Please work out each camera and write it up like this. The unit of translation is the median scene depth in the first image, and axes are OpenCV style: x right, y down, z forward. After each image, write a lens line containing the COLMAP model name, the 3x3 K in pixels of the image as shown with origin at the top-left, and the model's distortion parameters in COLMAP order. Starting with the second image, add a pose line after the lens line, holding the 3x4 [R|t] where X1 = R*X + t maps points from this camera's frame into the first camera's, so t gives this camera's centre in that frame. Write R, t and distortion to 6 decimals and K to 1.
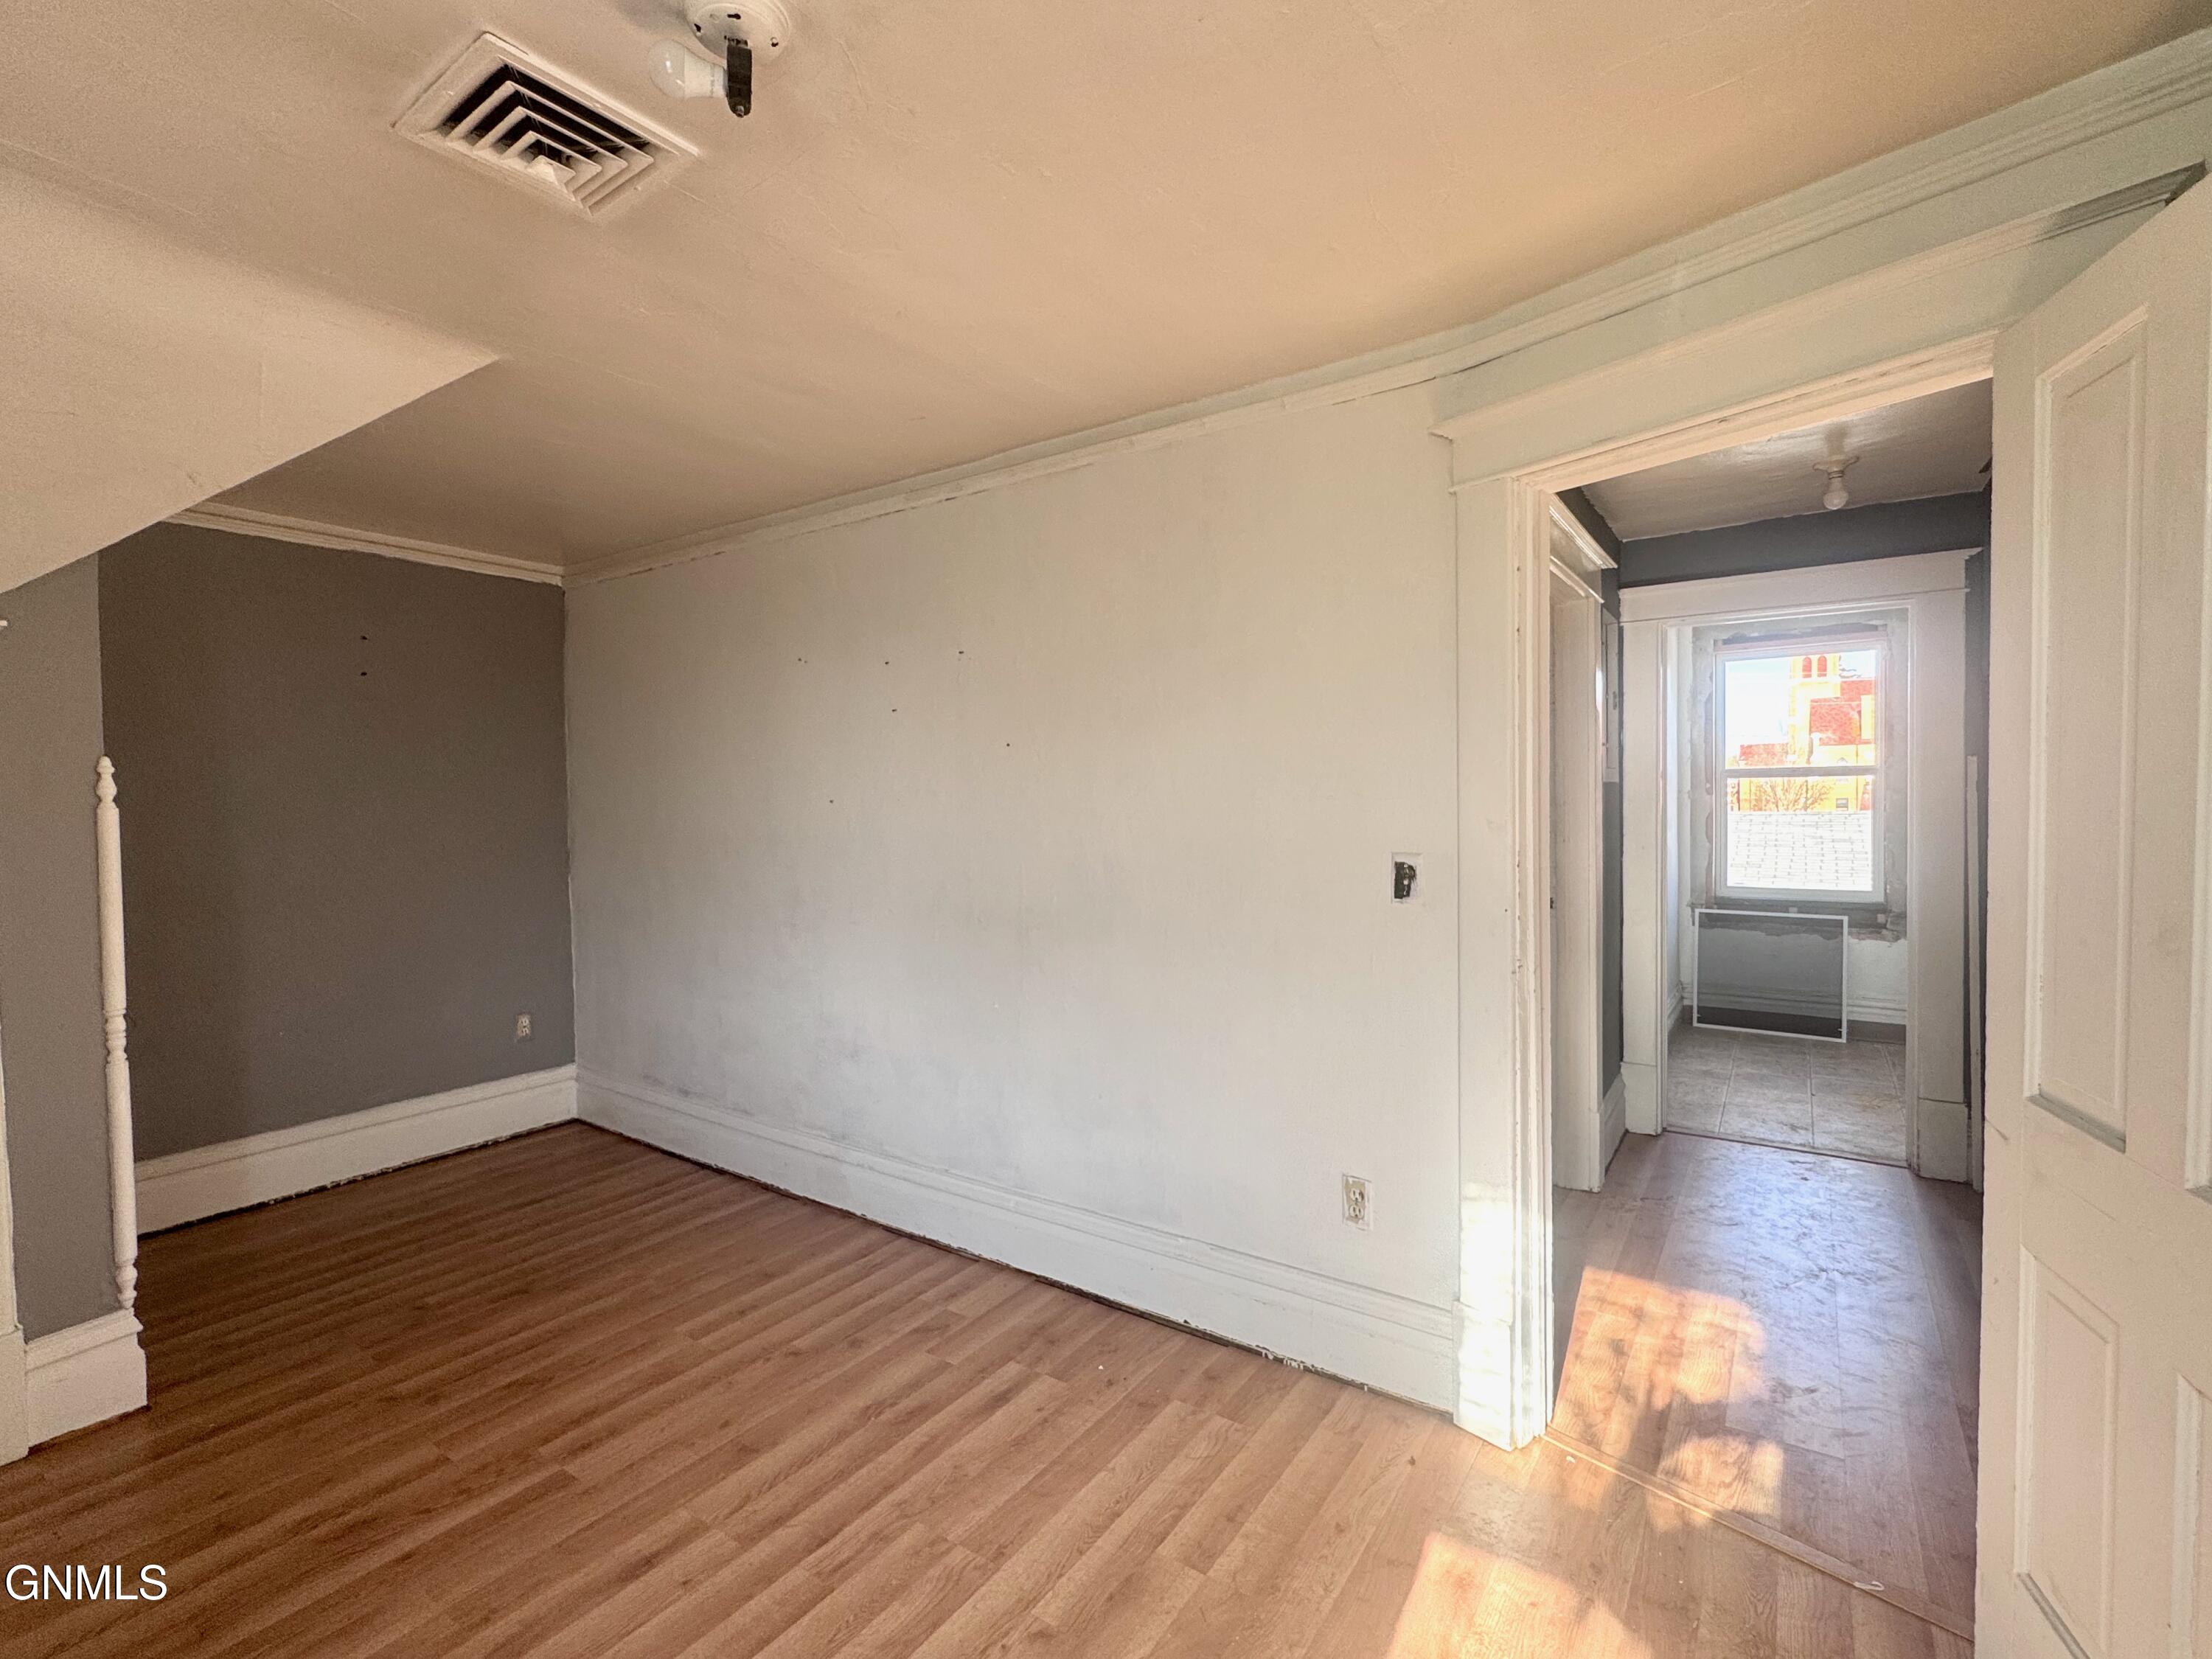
lens RADIAL K [[1000.5, 0, 1107.4], [0, 1000.5, 823.9], [0, 0, 1]] dist [0.002369, 0.000498]
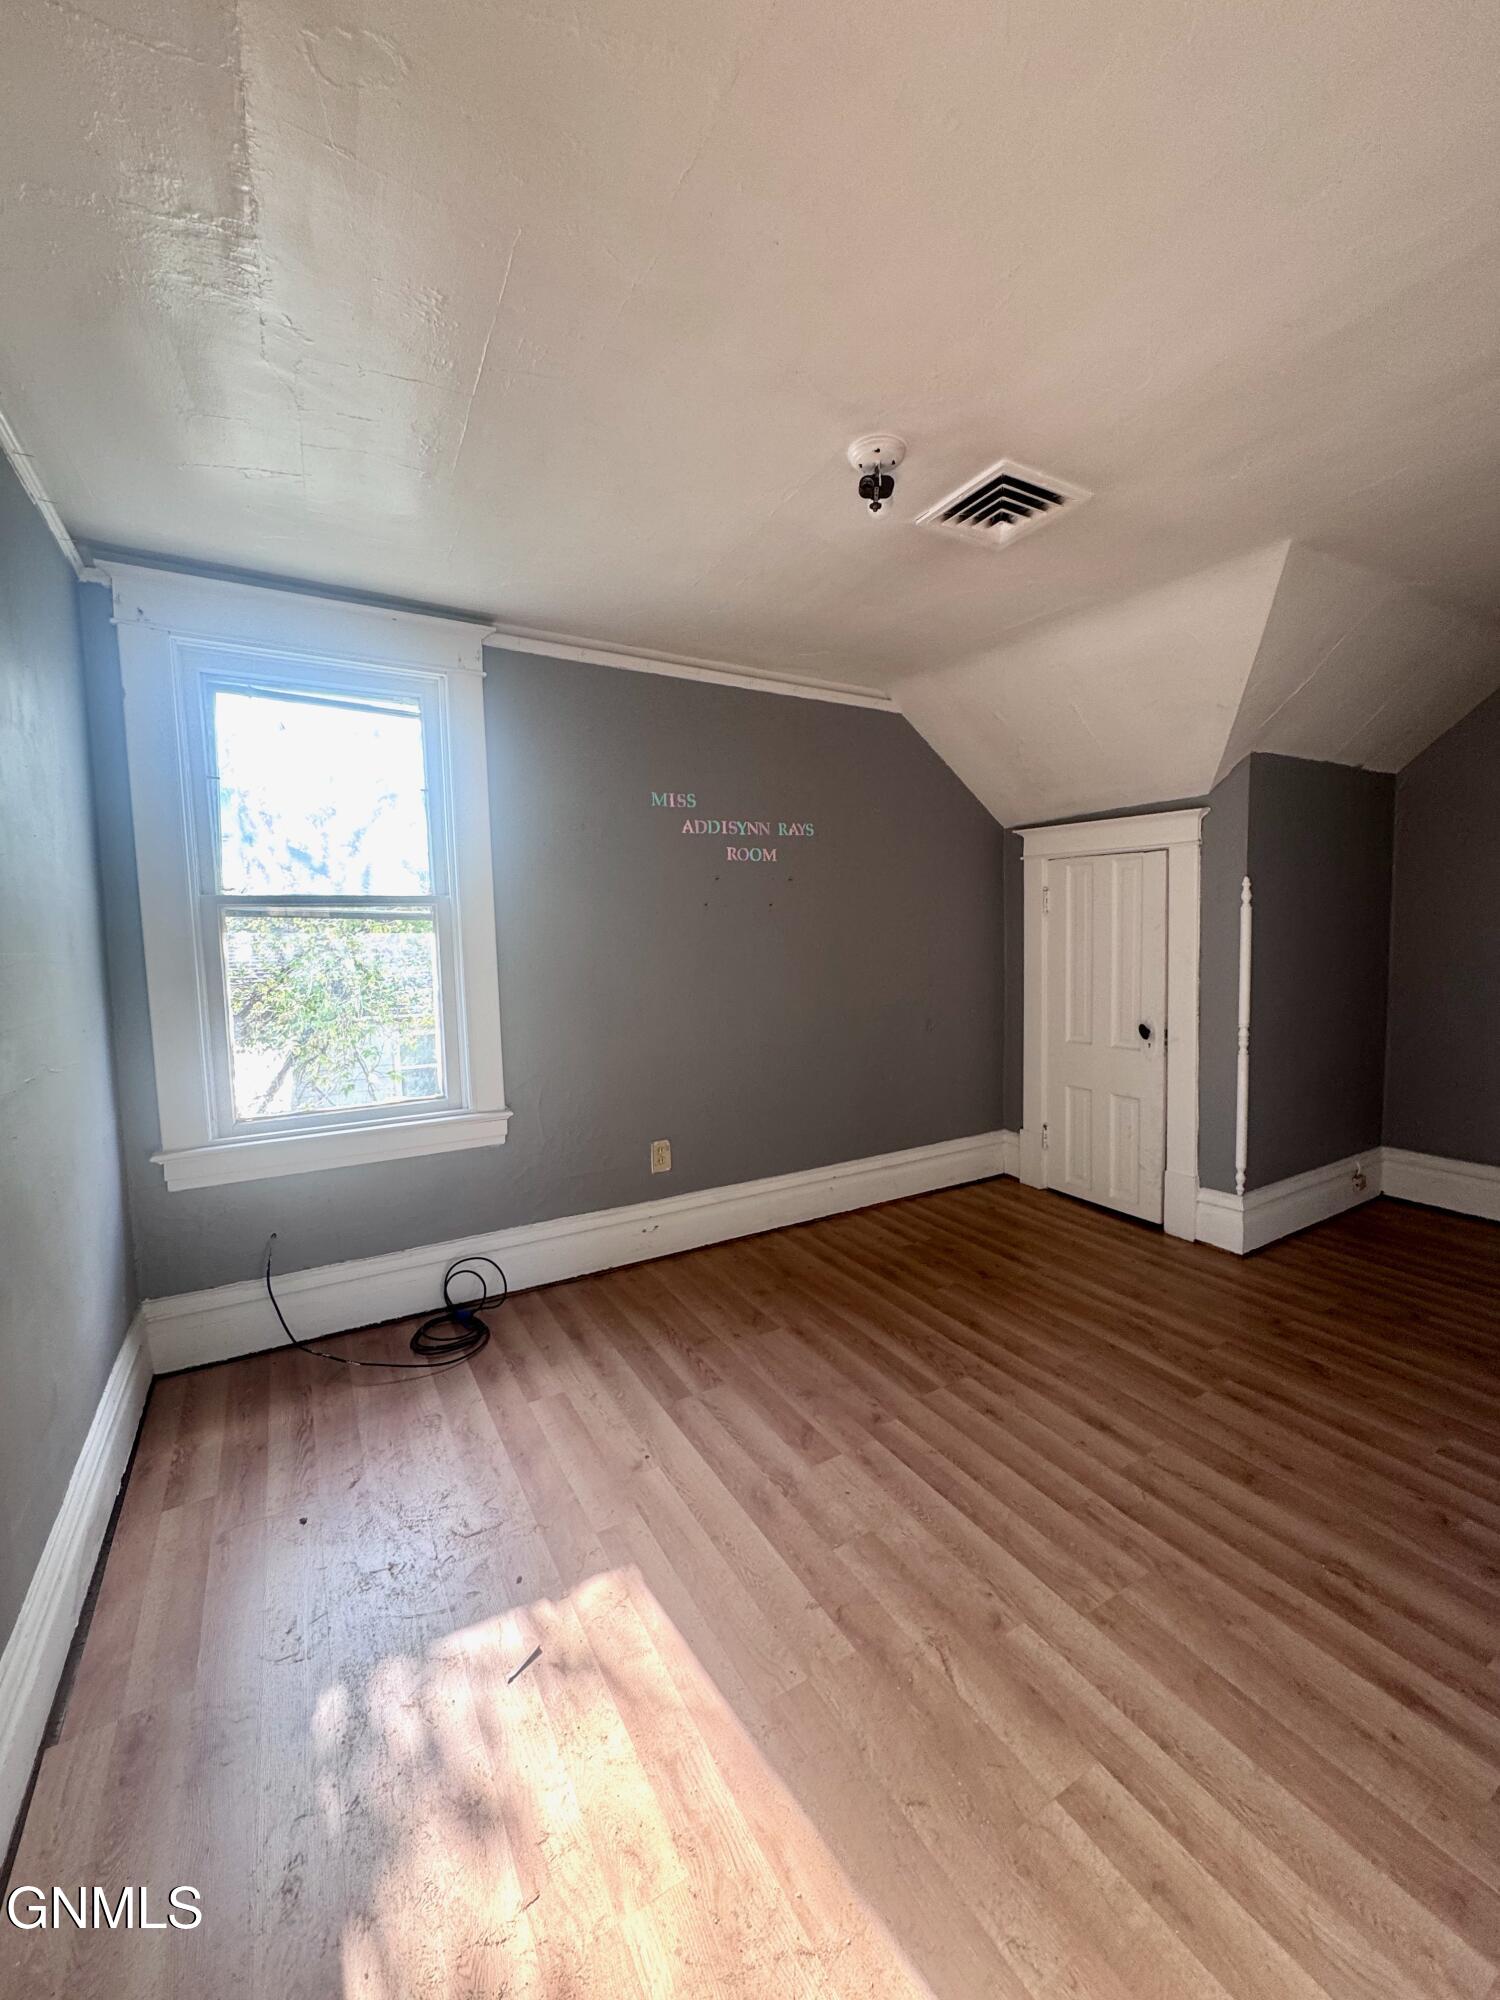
lens RADIAL K [[823.1, 0, 765.1], [0, 823.1, 1001.2], [0, 0, 1]] dist [-0.000529, -0.000129]
pose [[-0.426762, 0.094025, -0.899463, 0.666737], [0.002411, 0.994695, 0.102836, -0.002330], [0.904361, 0.041718, -0.424725, 0.902239]]
